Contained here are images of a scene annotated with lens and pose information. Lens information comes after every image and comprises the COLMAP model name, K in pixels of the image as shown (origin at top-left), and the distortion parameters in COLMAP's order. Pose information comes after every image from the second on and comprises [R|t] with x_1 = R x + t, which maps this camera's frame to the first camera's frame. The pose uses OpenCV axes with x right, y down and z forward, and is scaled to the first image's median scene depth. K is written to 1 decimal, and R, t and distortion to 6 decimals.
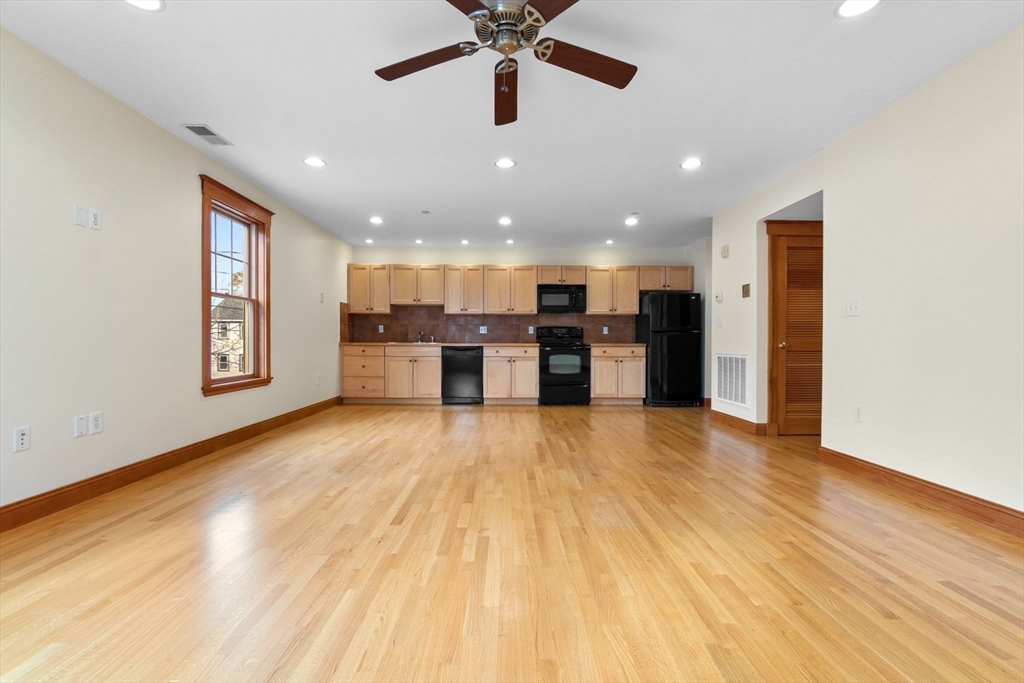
lens RADIAL K [[441.8, 0, 514.5], [0, 441.8, 340.0], [0, 0, 1]] dist [-0.002073, -0.000054]
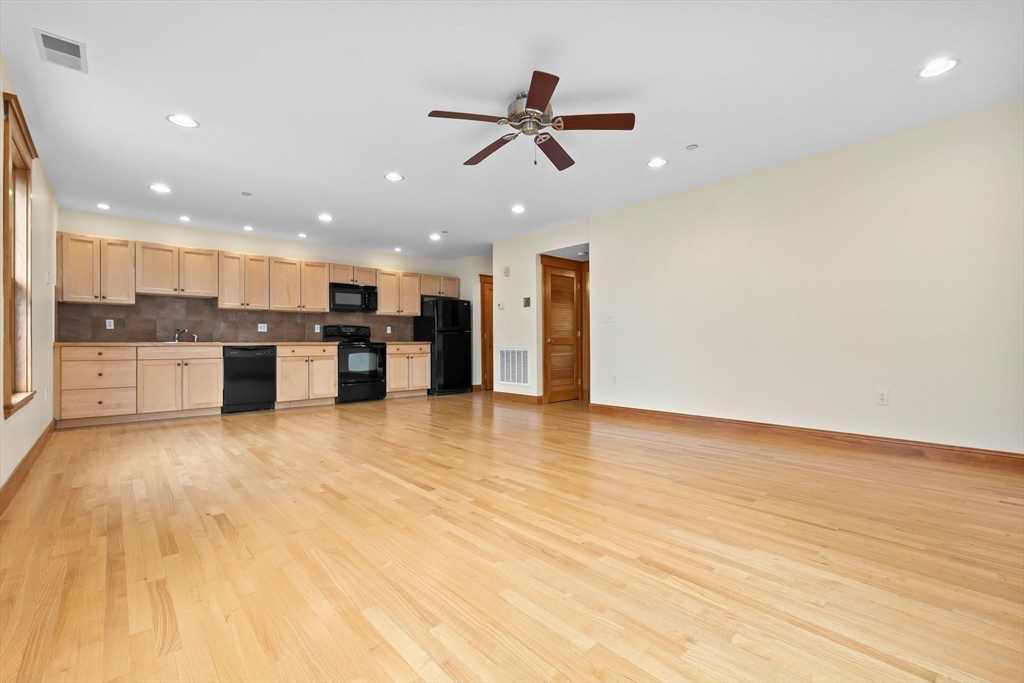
lens RADIAL K [[441.8, 0, 514.5], [0, 441.8, 340.0], [0, 0, 1]] dist [-0.002073, -0.000054]
pose [[0.750407, -0.003705, 0.660966, -0.301896], [0.005007, 0.999987, -0.000079, 0.005118], [-0.660957, 0.003369, 0.750416, -0.013355]]
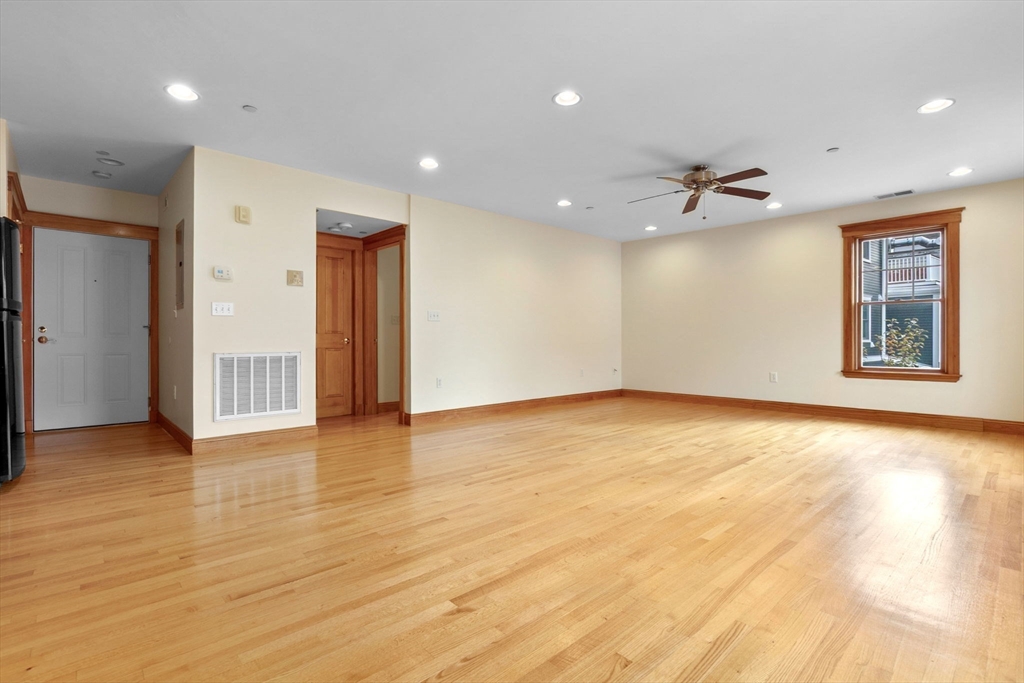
lens RADIAL K [[475.2, 0, 512.0], [0, 475.2, 341.5], [0, 0, 1]] dist [-0.001824, -0.000058]
pose [[-0.659290, -0.006473, 0.751861, -0.325108], [-0.006549, 0.999974, 0.002866, 0.005251], [-0.751861, -0.003035, -0.659315, 0.917745]]
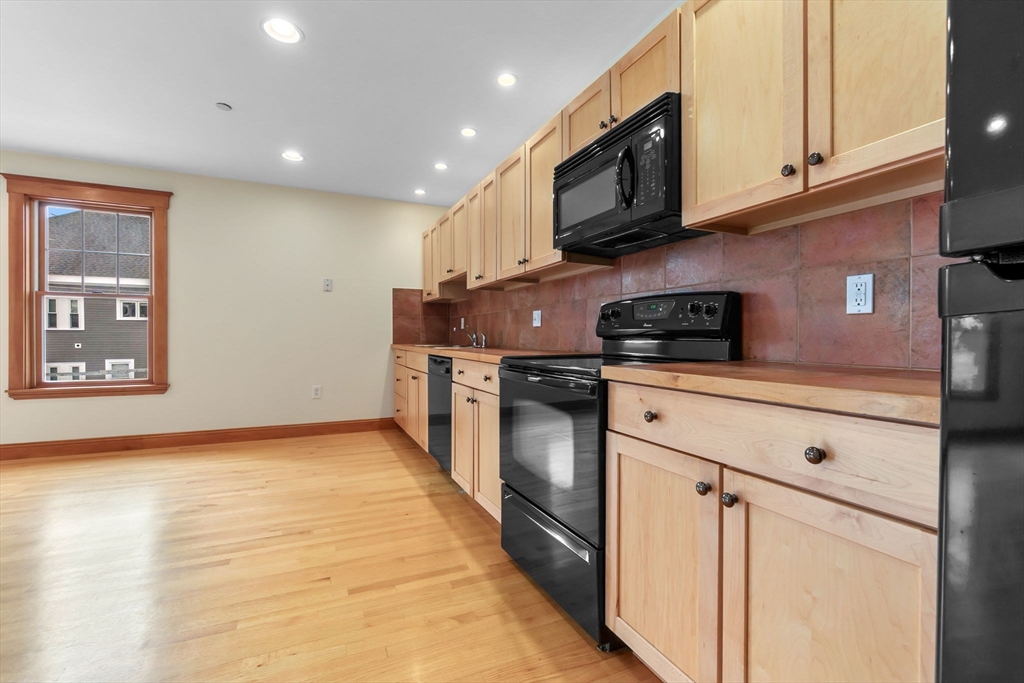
lens RADIAL K [[441.8, 0, 514.5], [0, 441.8, 340.0], [0, 0, 1]] dist [-0.002073, -0.000054]
pose [[0.394823, 0.002370, -0.918754, 0.343989], [0.001154, 0.999995, 0.003076, -0.003799], [0.918757, -0.002275, 0.394818, 0.874136]]
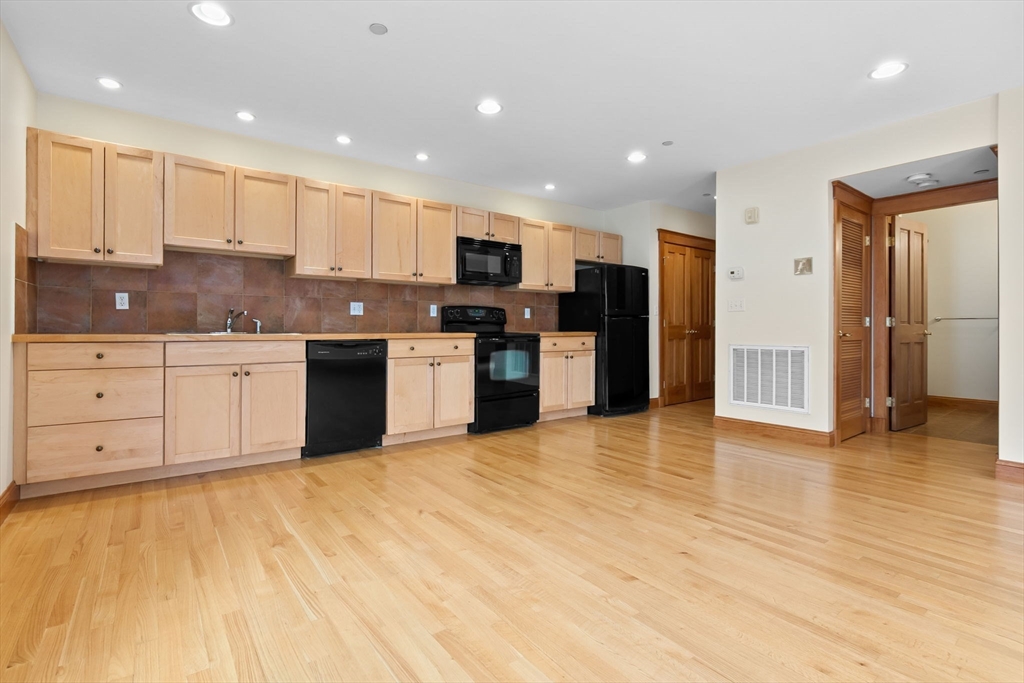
lens RADIAL K [[481.5, 0, 512.1], [0, 481.5, 325.4], [0, 0, 1]] dist [-0.006696, -0.000078]
pose [[0.807298, 0.001168, 0.590142, -0.290361], [-0.001729, 0.999998, 0.000387, -0.002790], [-0.590141, -0.001333, 0.807299, 0.432079]]
